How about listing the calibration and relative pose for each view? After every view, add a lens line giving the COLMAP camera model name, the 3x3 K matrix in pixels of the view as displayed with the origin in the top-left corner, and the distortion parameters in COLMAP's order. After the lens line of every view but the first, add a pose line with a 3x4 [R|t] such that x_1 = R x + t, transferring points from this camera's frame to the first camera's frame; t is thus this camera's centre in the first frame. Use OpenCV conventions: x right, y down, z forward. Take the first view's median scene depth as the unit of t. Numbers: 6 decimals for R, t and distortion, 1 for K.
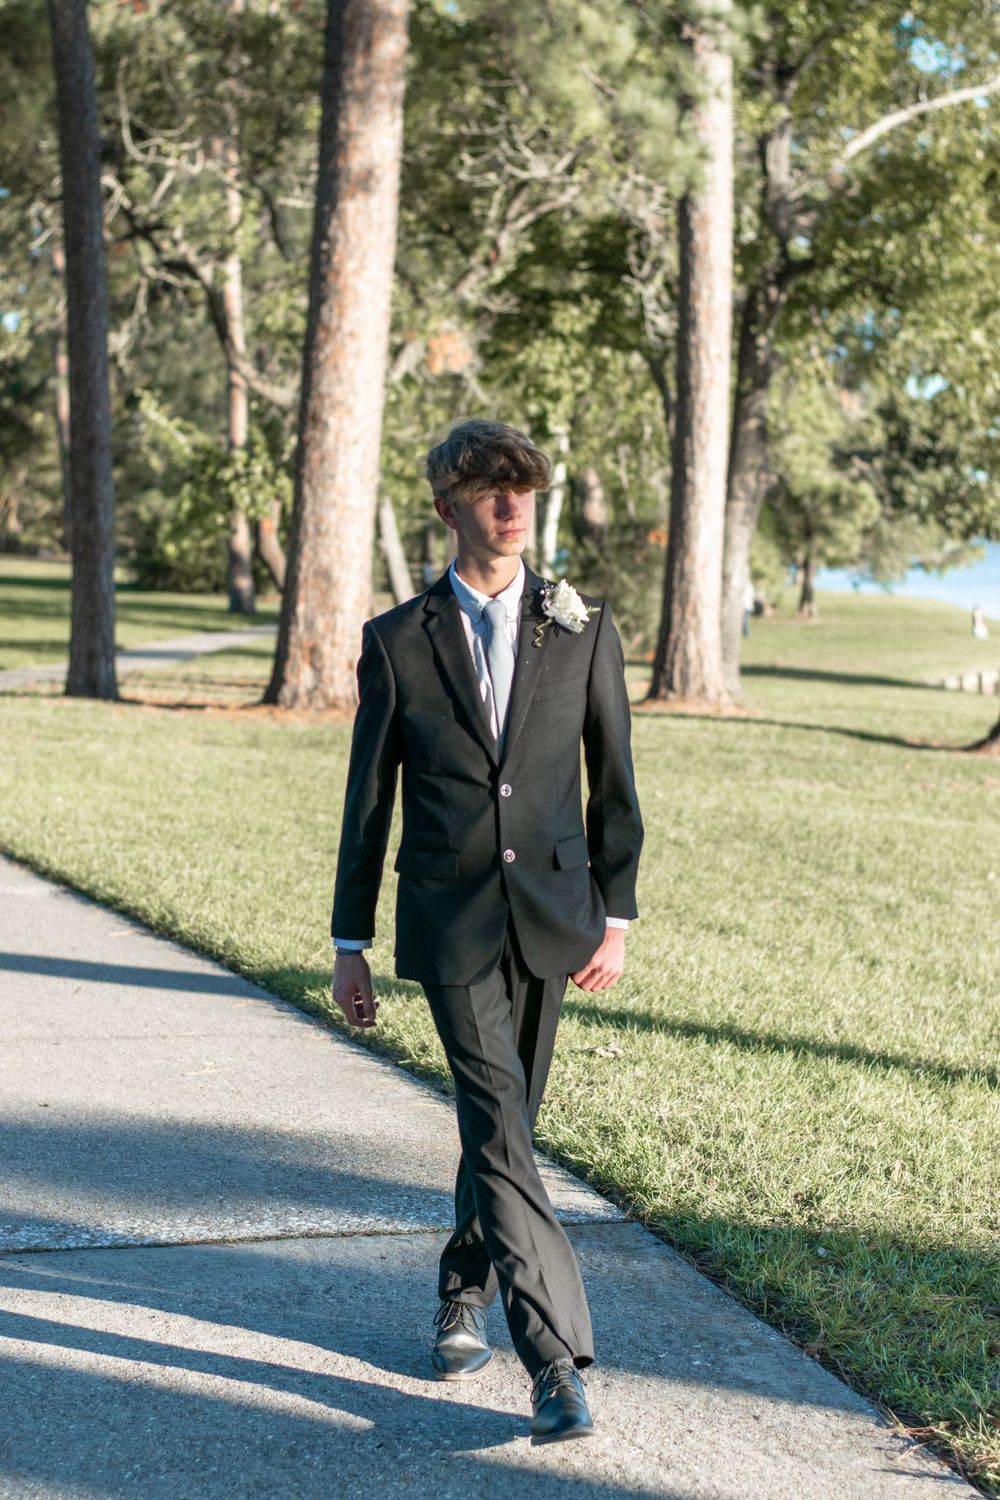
lens RADIAL K [[3228.9, 0, 502.5], [0, 3228.9, 752.5], [0, 0, 1]] dist [0.071957, 0.000000]
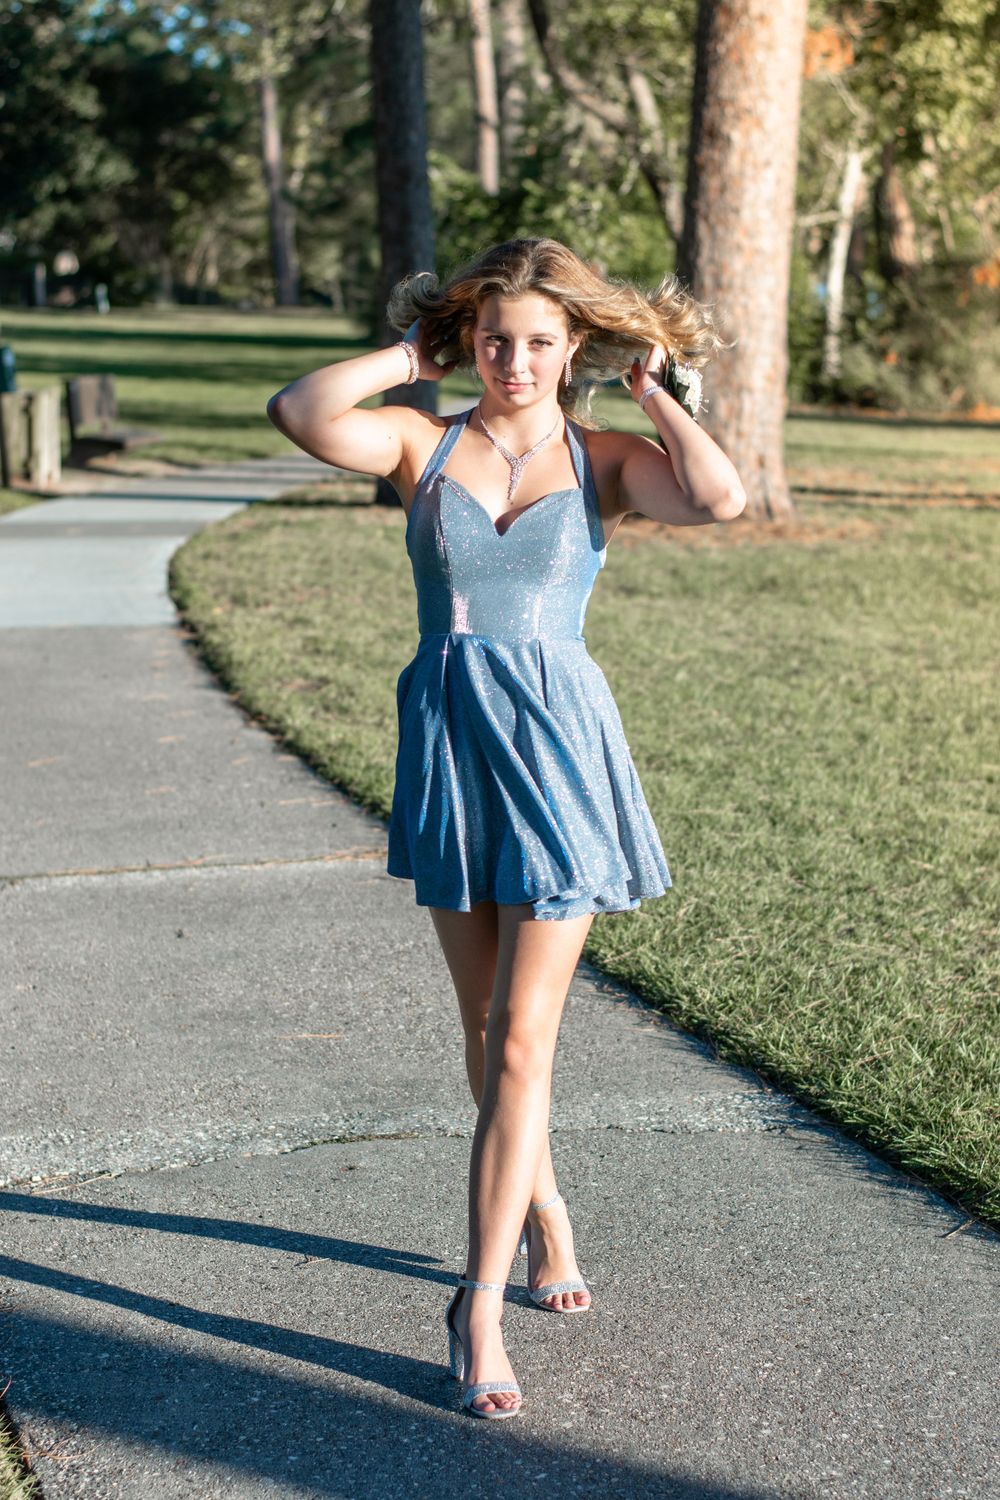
lens RADIAL K [[3228.9, 0, 496.8], [0, 3228.9, 748.6], [0, 0, 1]] dist [0.071957, 0.000000]
pose [[0.998185, -0.012445, -0.058916, -0.050363], [0.017001, 0.996850, 0.077467, -0.015168], [0.057766, -0.078328, 0.995253, 0.180805]]
